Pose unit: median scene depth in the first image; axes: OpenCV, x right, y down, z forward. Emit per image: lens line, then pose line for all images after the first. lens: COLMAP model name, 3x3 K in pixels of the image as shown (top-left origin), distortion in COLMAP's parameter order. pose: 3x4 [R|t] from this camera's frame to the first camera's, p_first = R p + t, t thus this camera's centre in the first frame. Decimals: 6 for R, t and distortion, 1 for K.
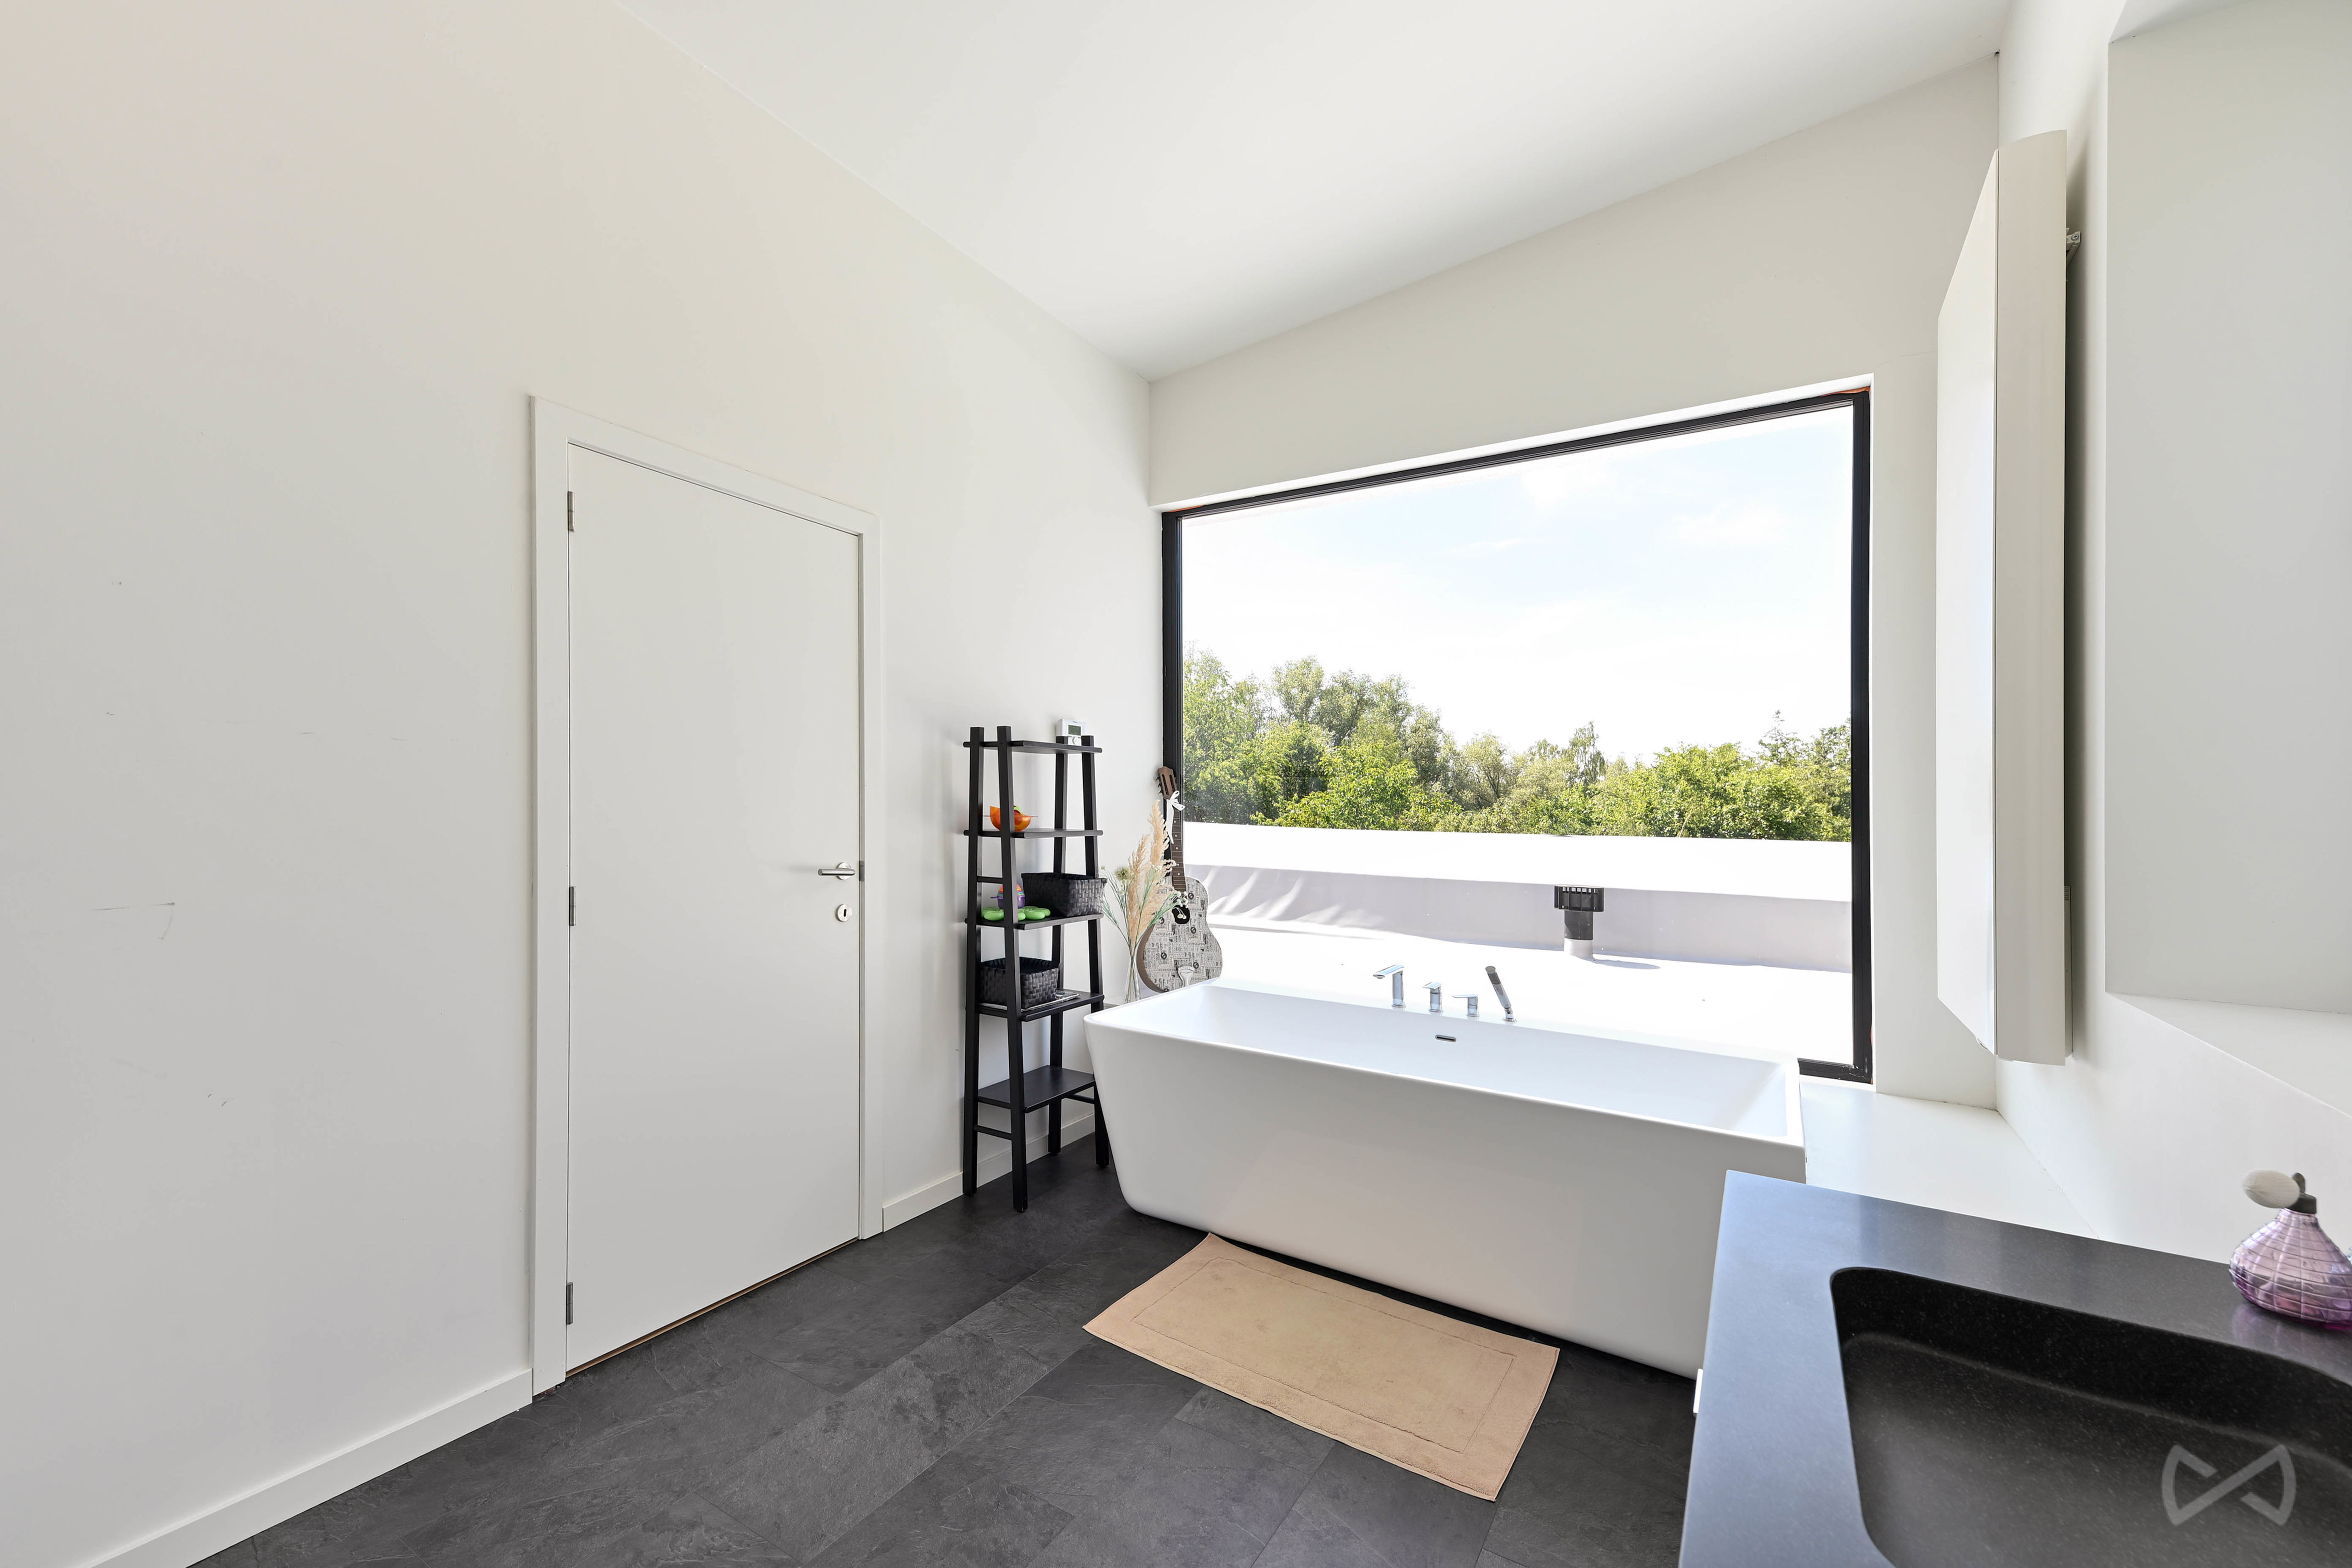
lens RADIAL K [[940.7, 0, 1176.0], [0, 940.7, 784.0], [0, 0, 1]] dist [0.001372, 0.000020]
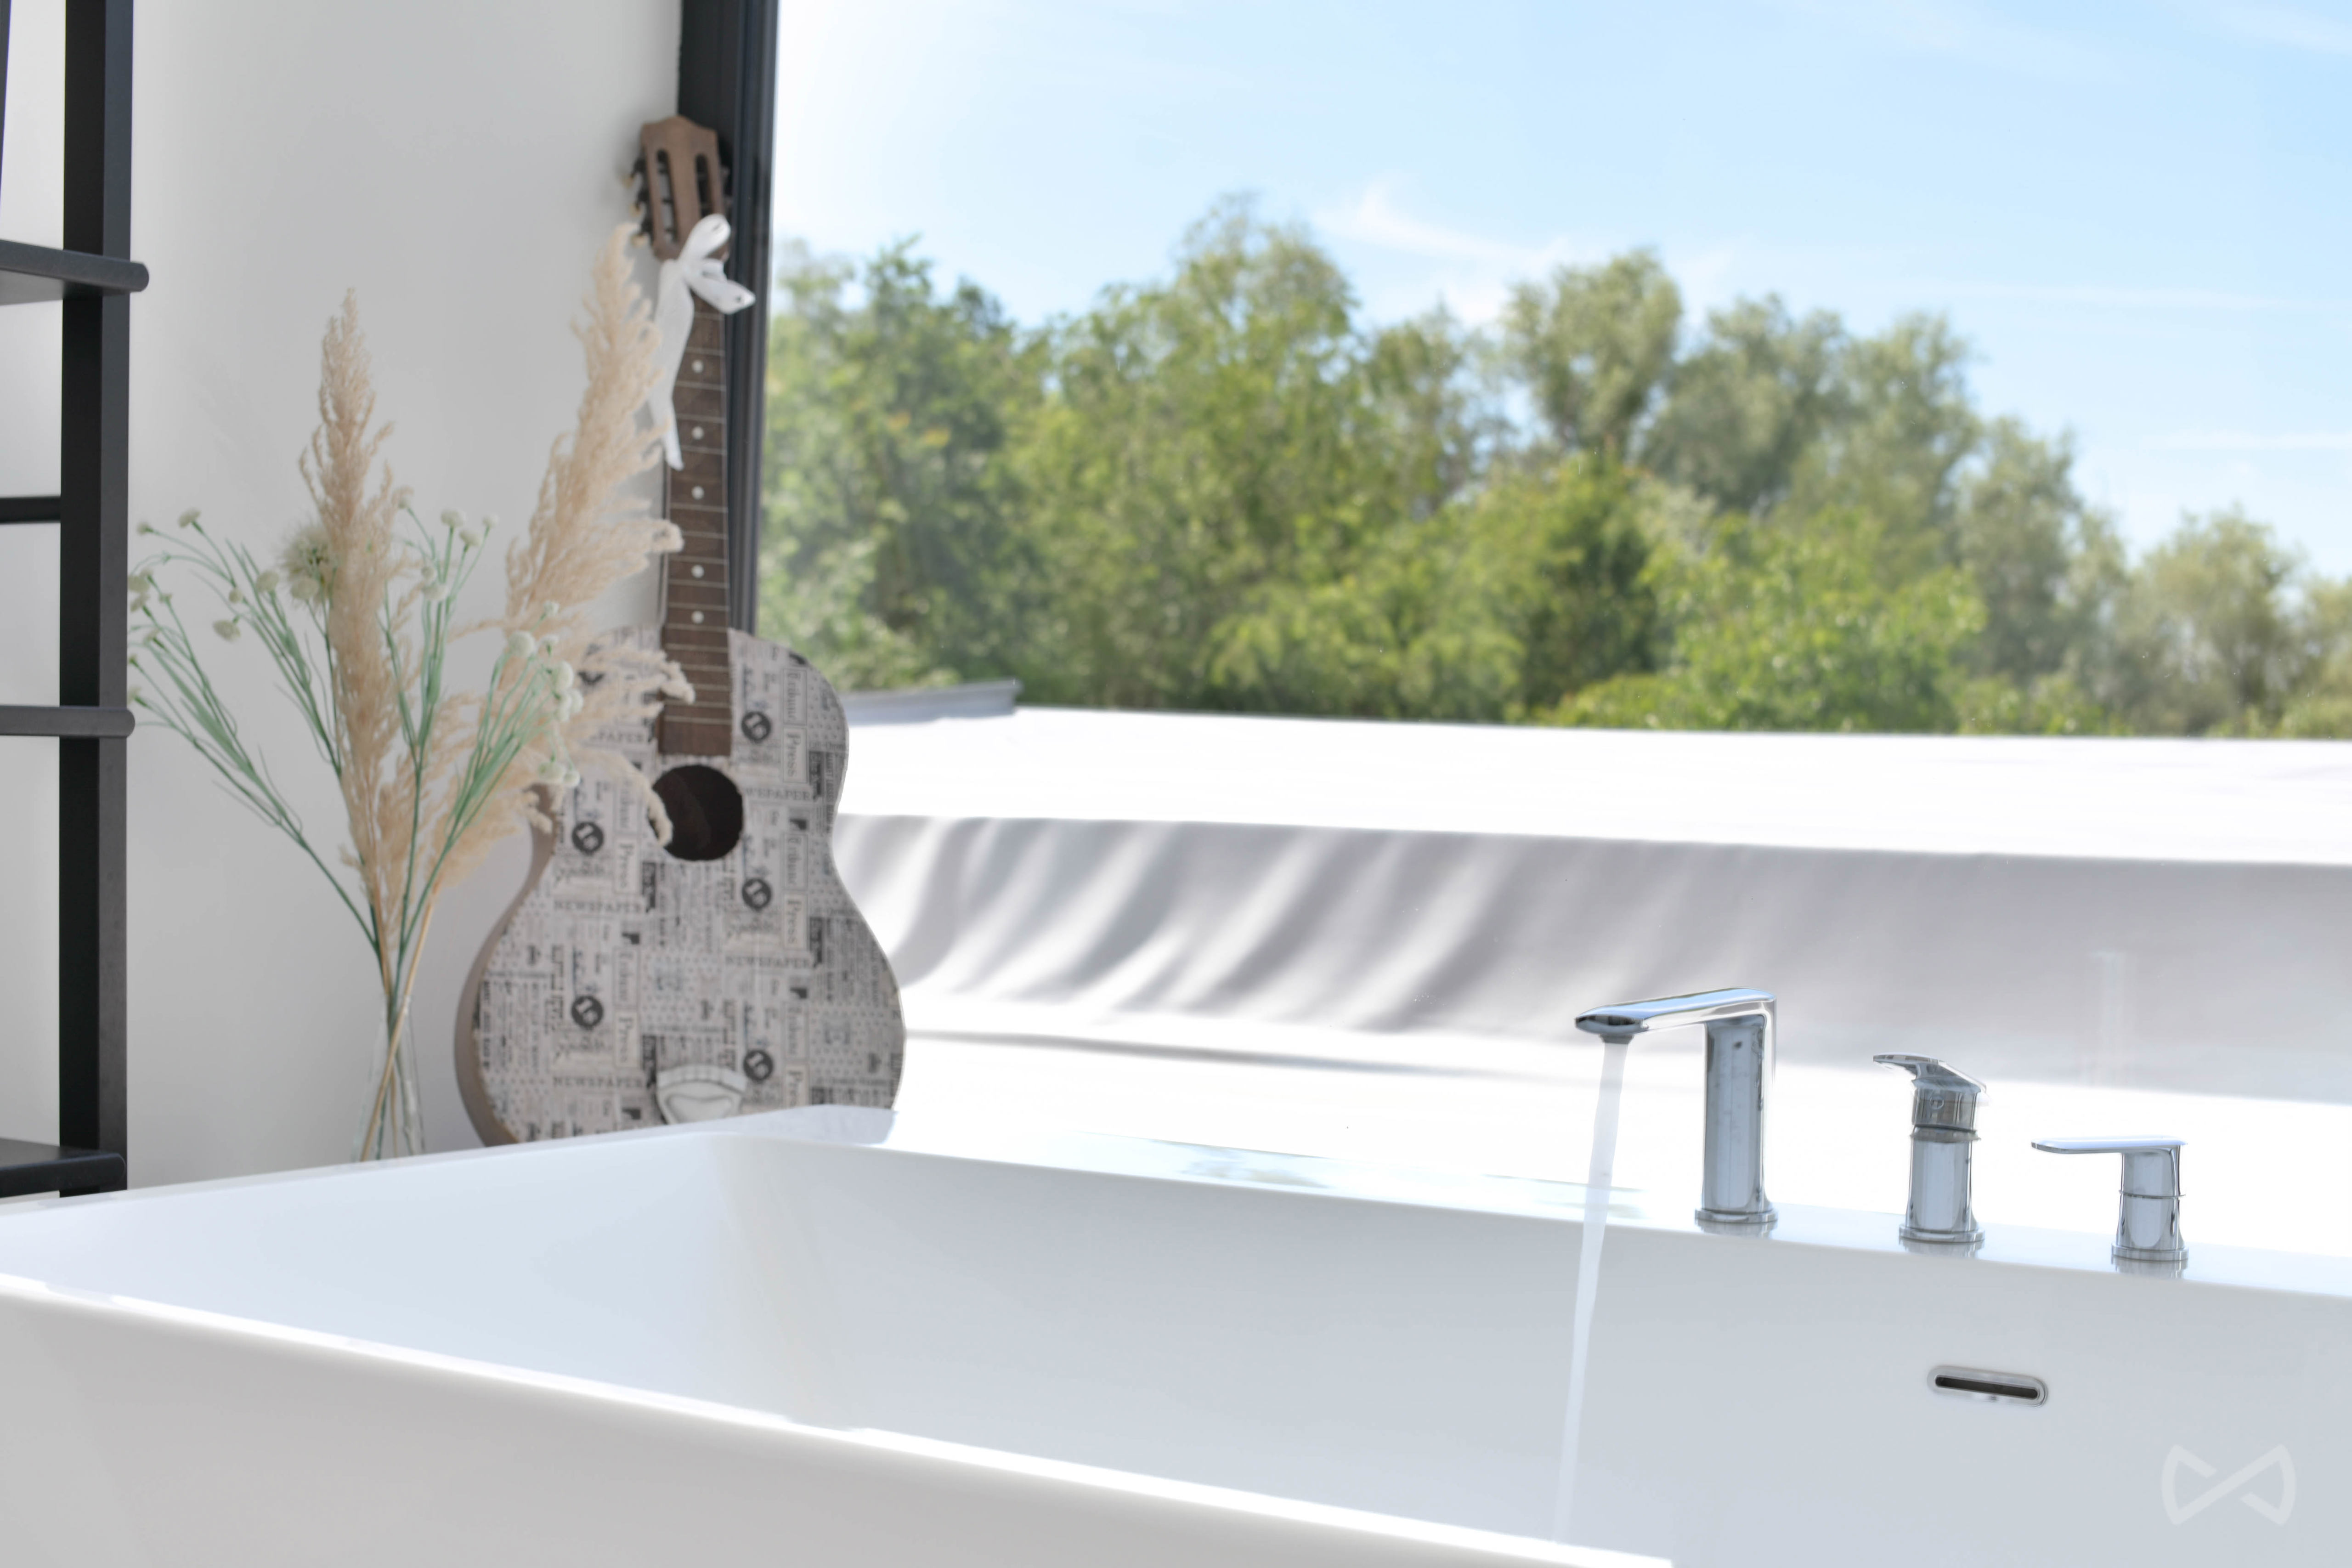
lens RADIAL K [[3260.3, 0, 1176.0], [0, 3260.3, 784.0], [0, 0, 1]] dist [-0.148551, 0.005856]
pose [[0.999911, 0.012787, 0.003929, 0.097841], [-0.012914, 0.999330, 0.034254, 0.102853], [-0.003488, -0.034301, 0.999405, 0.306554]]
